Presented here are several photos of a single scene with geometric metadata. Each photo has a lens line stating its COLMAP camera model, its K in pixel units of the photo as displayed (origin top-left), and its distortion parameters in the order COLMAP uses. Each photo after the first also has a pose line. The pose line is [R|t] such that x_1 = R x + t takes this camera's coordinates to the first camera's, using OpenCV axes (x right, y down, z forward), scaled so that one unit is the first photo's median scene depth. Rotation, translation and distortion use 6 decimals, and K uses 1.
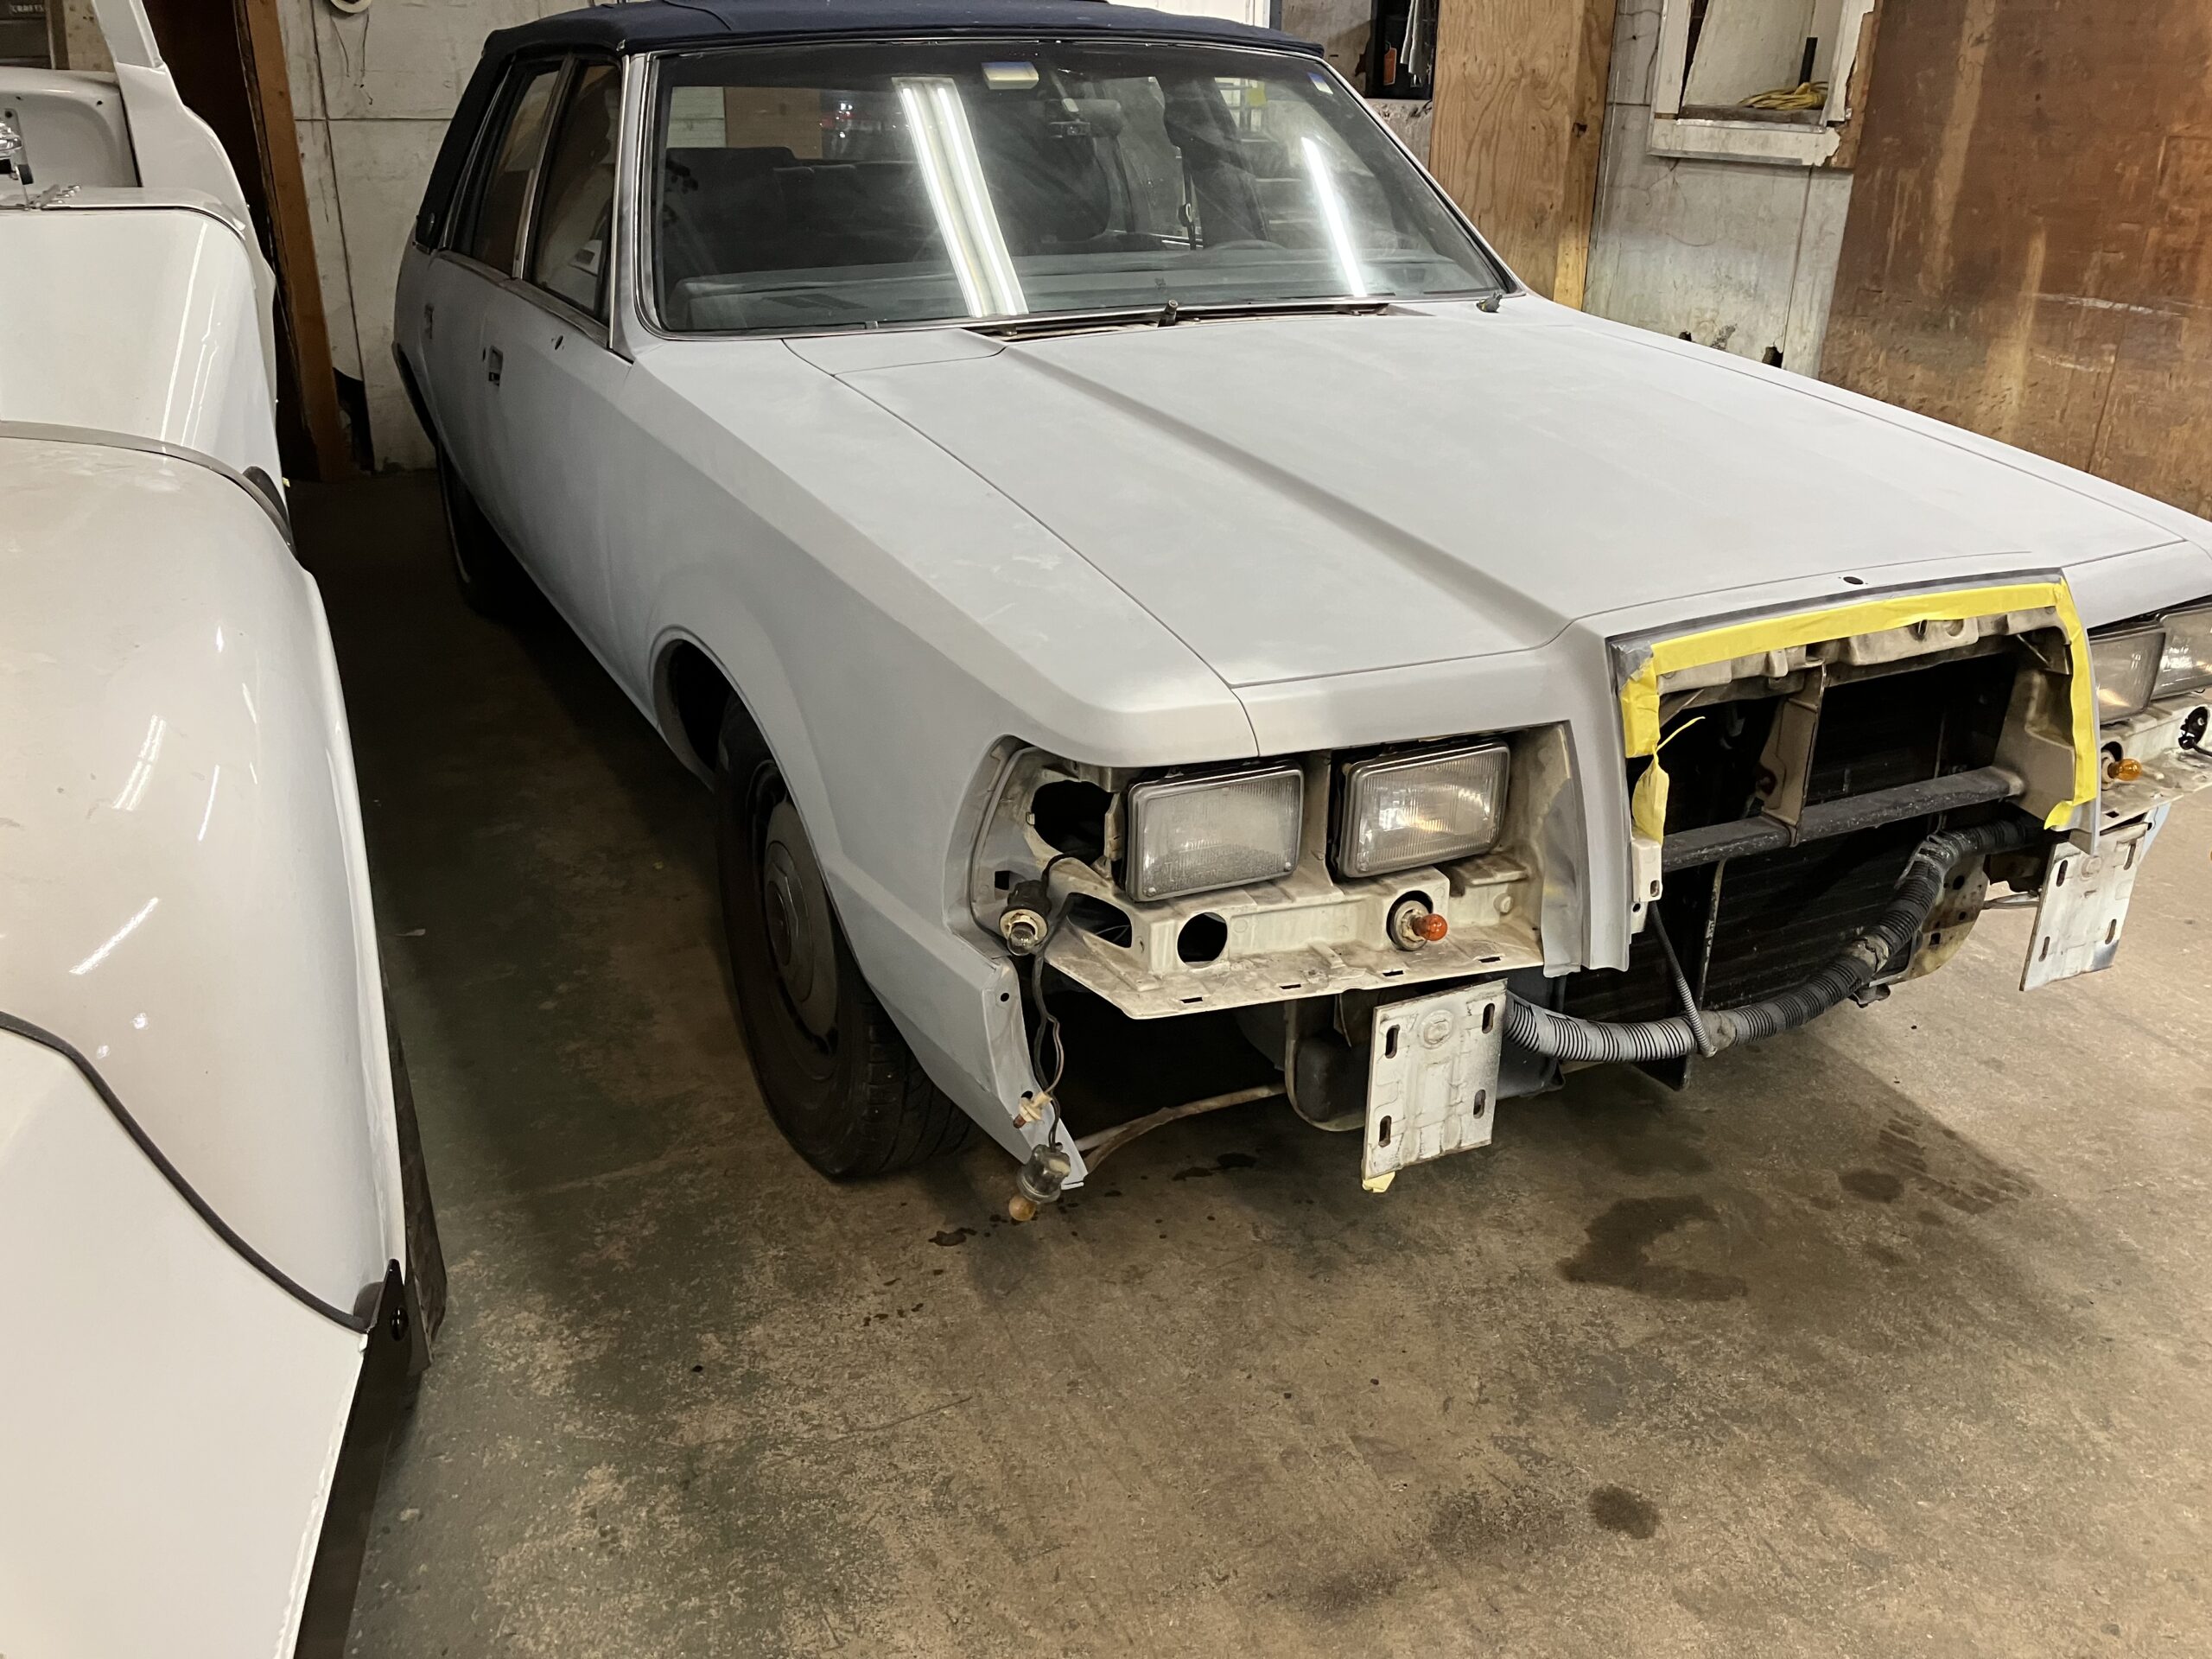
lens RADIAL K [[1788.5, 0, 1106.9], [0, 1788.5, 842.5], [0, 0, 1]] dist [0.010223, 0.006543]
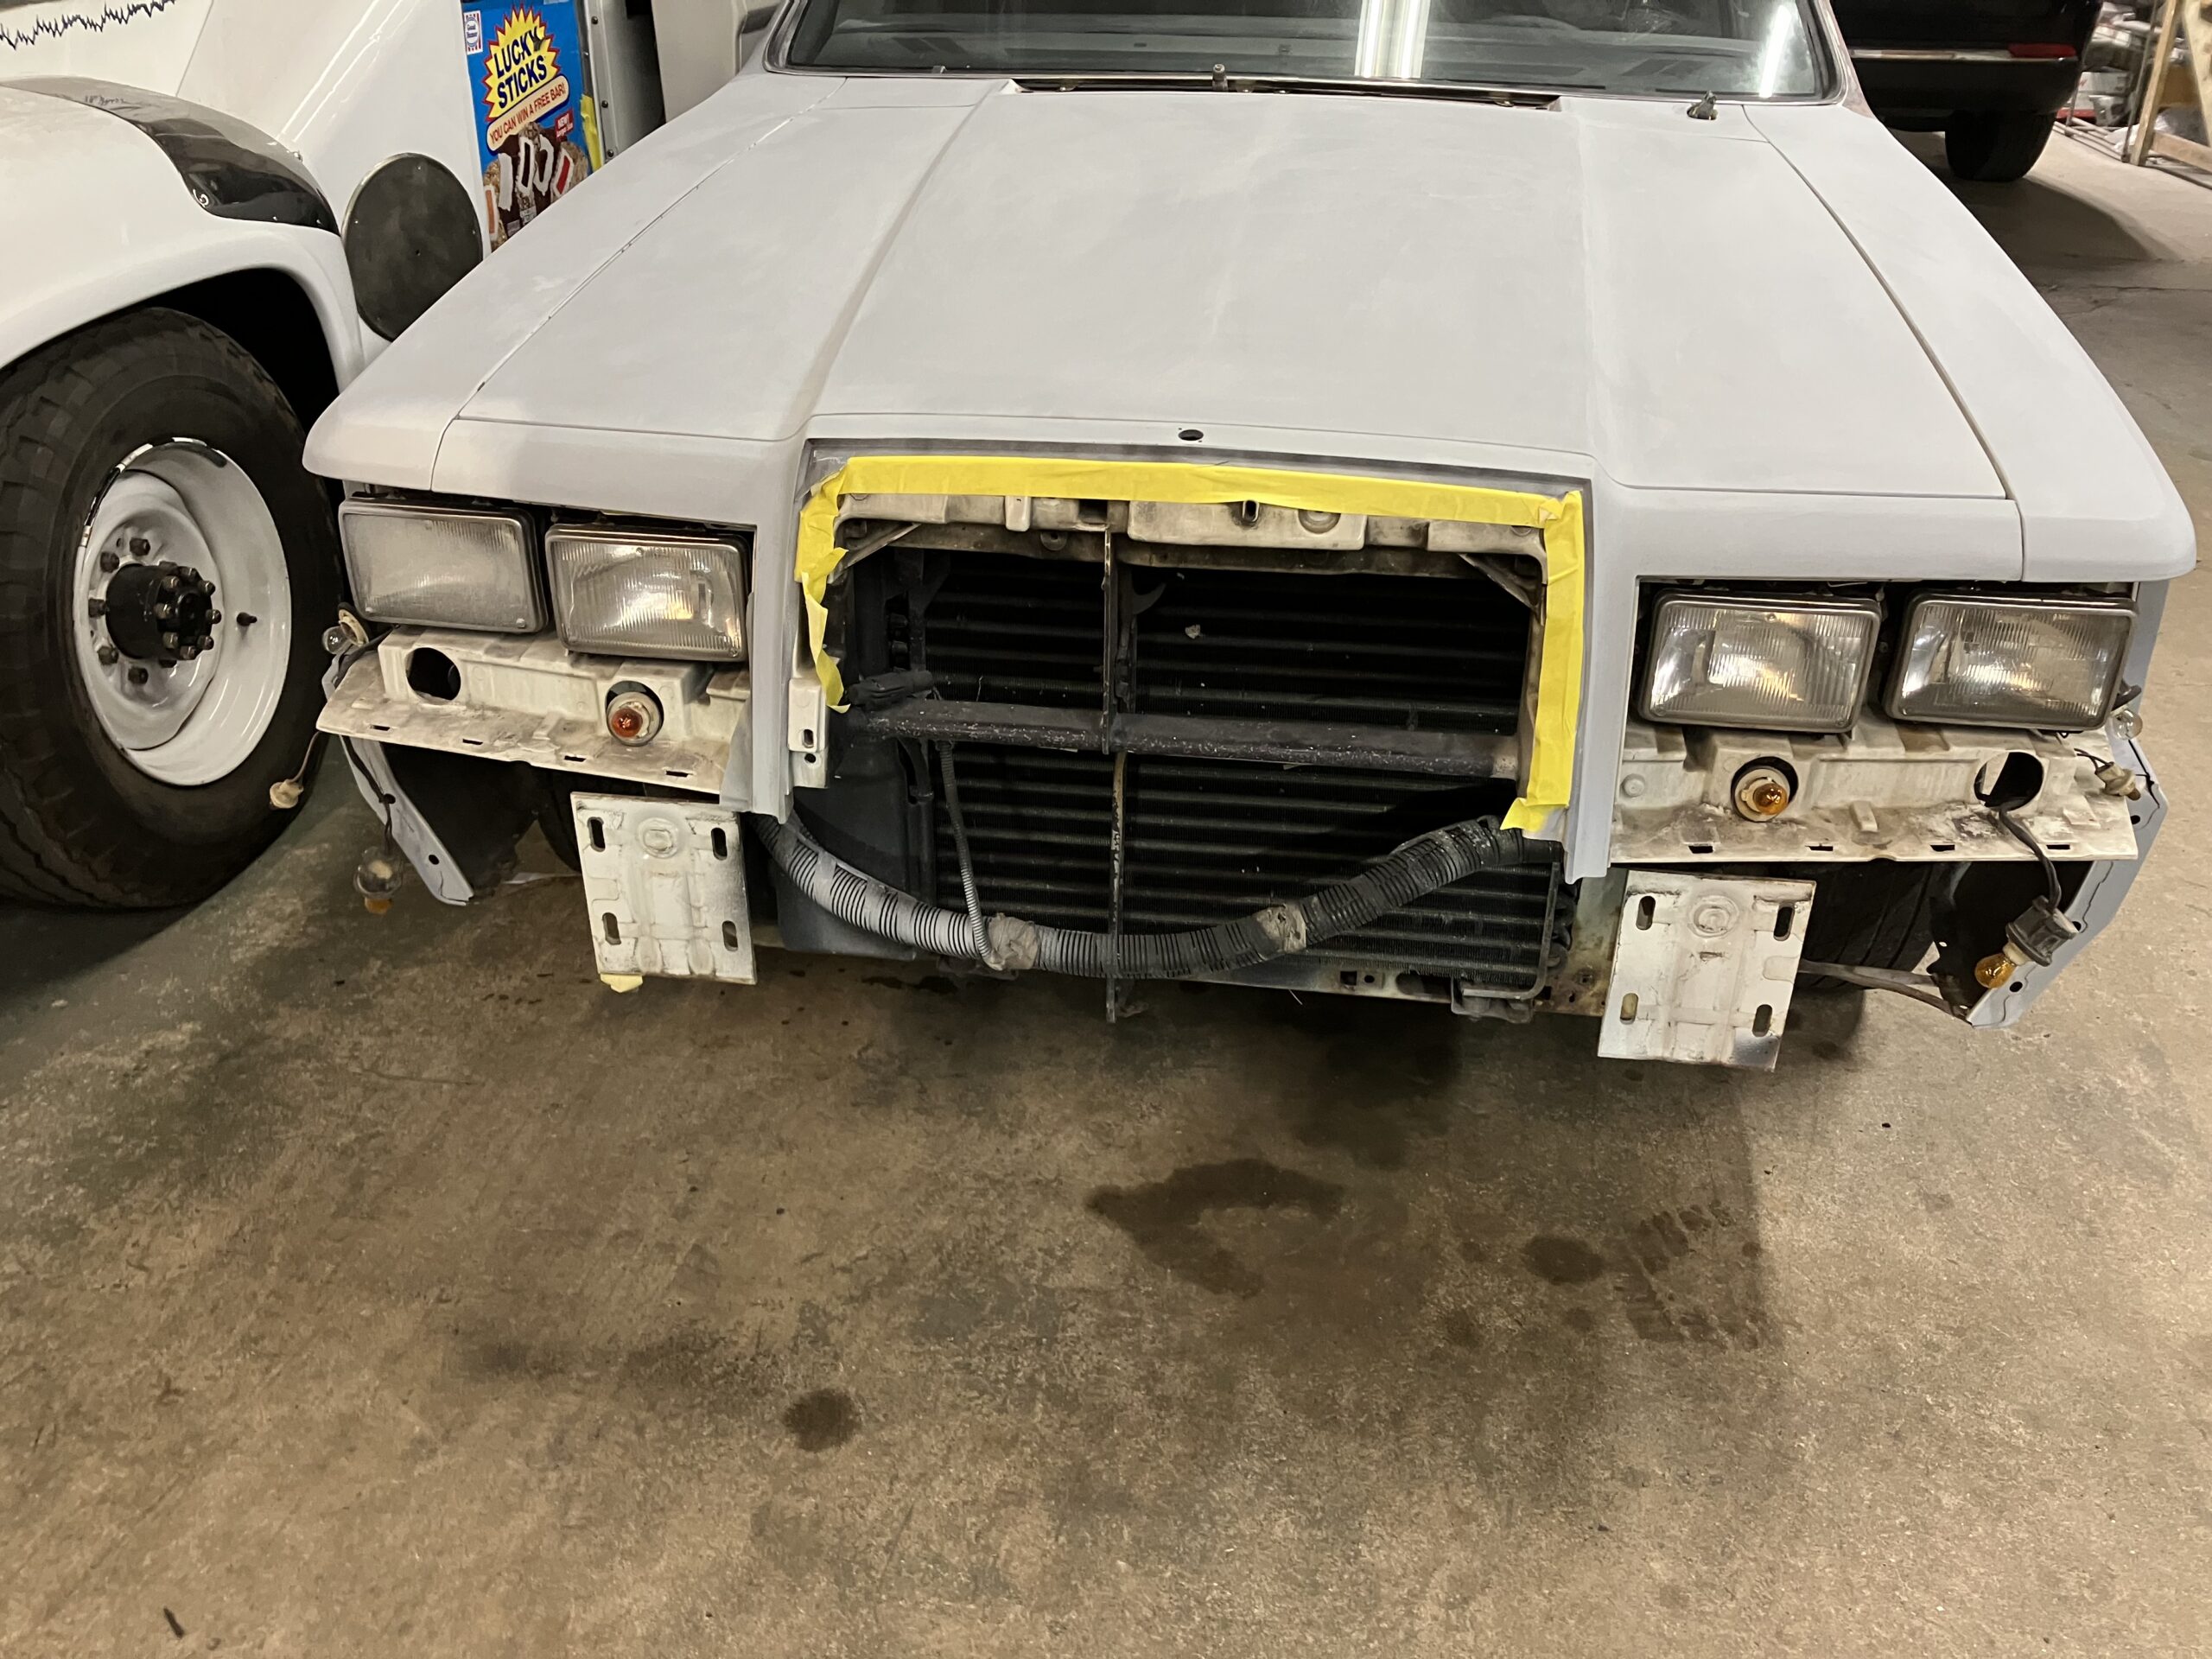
lens RADIAL K [[1808.9, 0, 1106.0], [0, 1808.9, 829.5], [0, 0, 1]] dist [0.021400, -0.013445]
pose [[0.838461, 0.267565, -0.474754, 0.814663], [-0.221553, 0.963290, 0.151612, -0.092718], [0.497892, -0.021938, 0.866962, 0.296395]]
